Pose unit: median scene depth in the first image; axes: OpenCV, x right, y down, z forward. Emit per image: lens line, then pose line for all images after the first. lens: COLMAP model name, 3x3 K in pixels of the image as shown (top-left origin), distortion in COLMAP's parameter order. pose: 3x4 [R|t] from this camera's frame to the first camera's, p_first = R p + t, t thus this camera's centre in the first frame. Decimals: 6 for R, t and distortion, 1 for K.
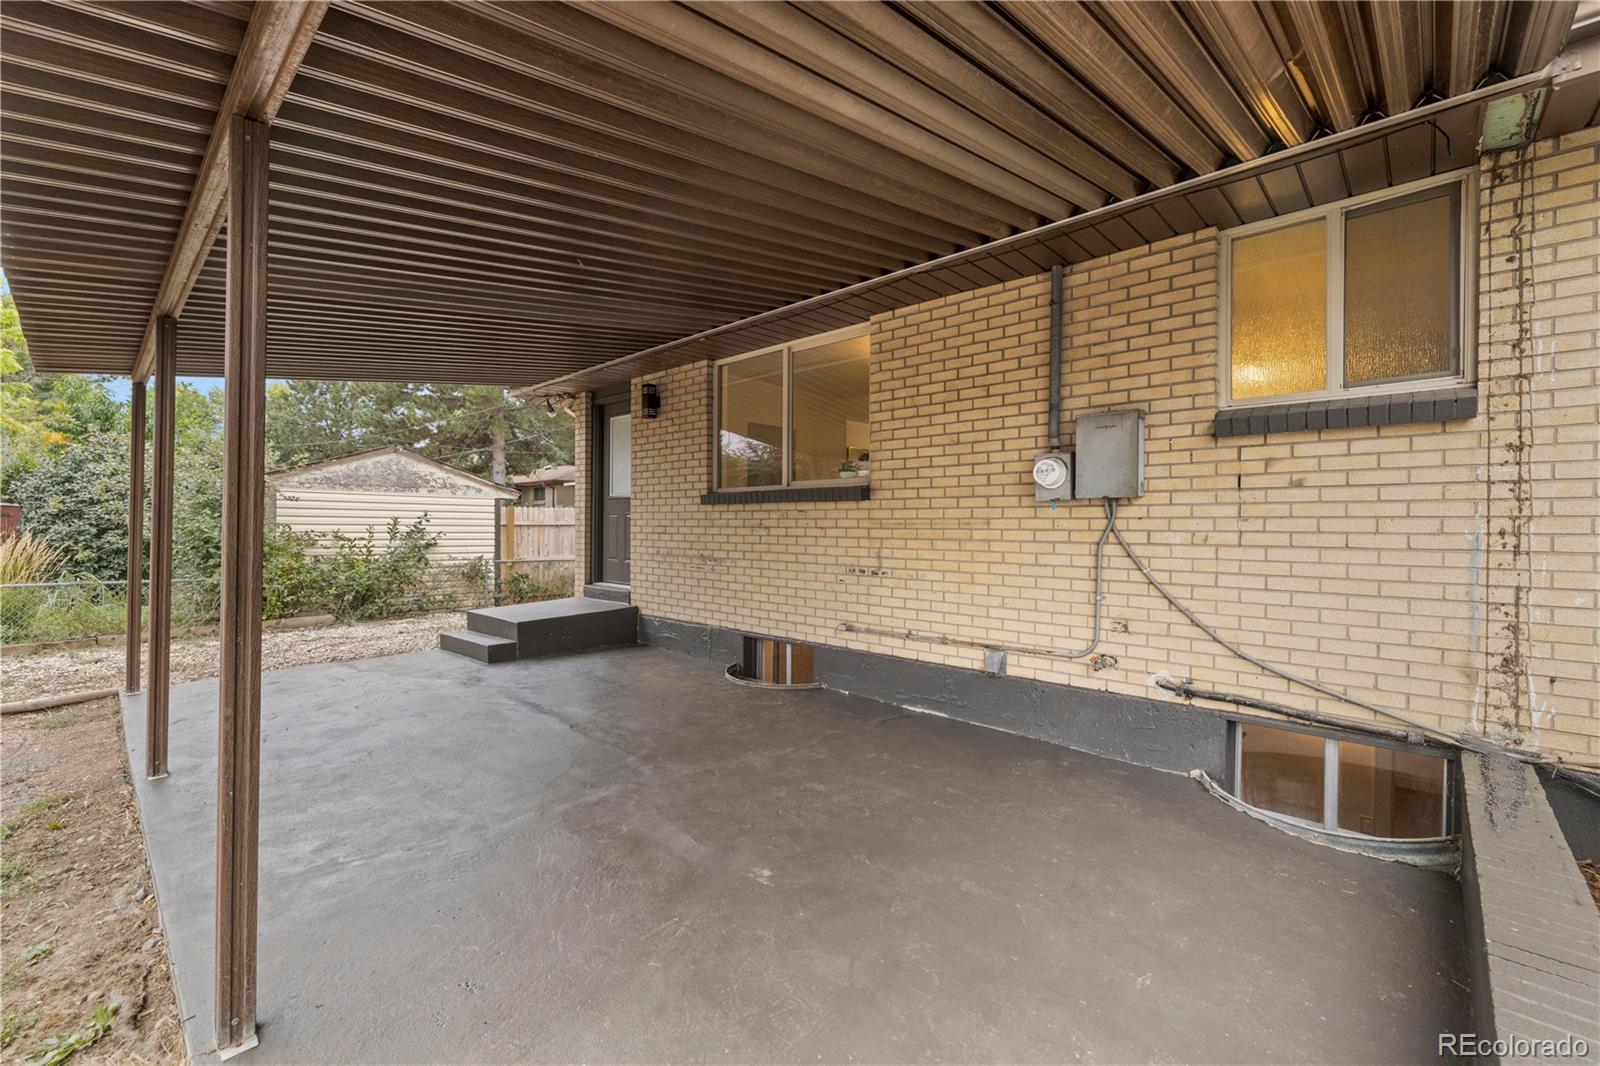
lens RADIAL K [[672.0, 0, 799.7], [0, 672.0, 534.6], [0, 0, 1]] dist [-0.002098, 0.000268]
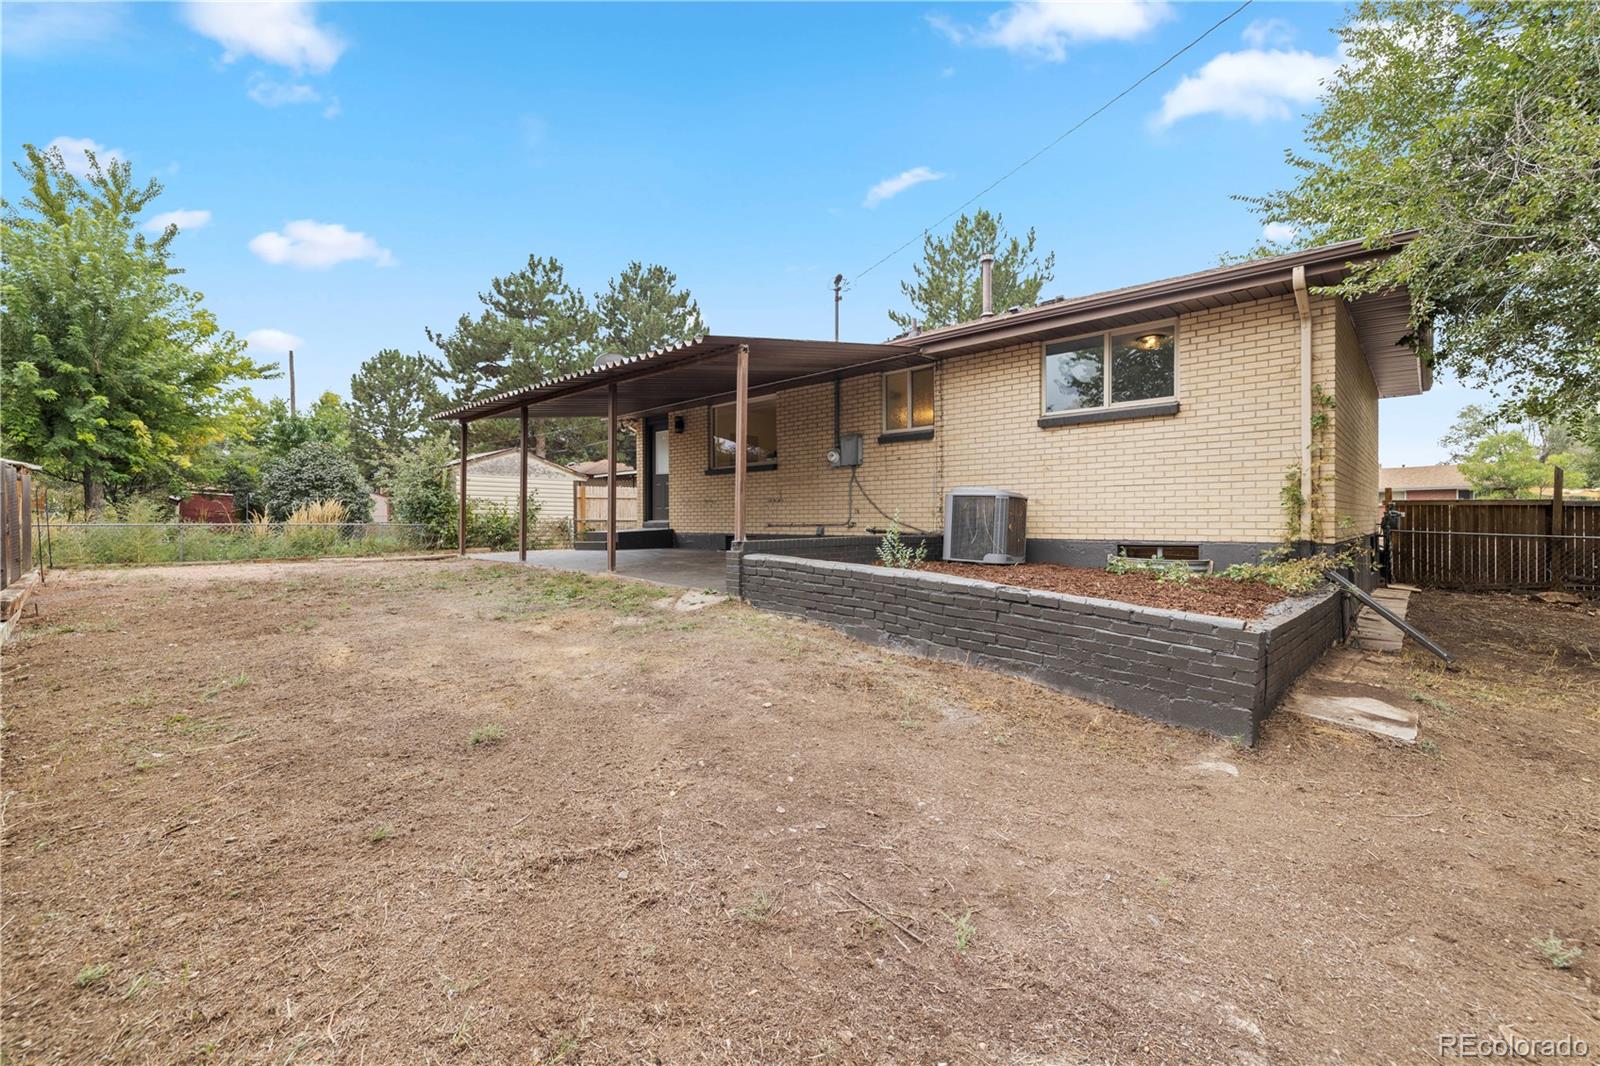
lens RADIAL K [[672.0, 0, 800.3], [0, 672.0, 527.2], [0, 0, 1]] dist [-0.002098, 0.000268]
pose [[0.999945, -0.009394, -0.004615, 0.140392], [0.009369, 0.999942, -0.005360, 0.117029], [0.004665, 0.005316, 0.999975, -0.972253]]
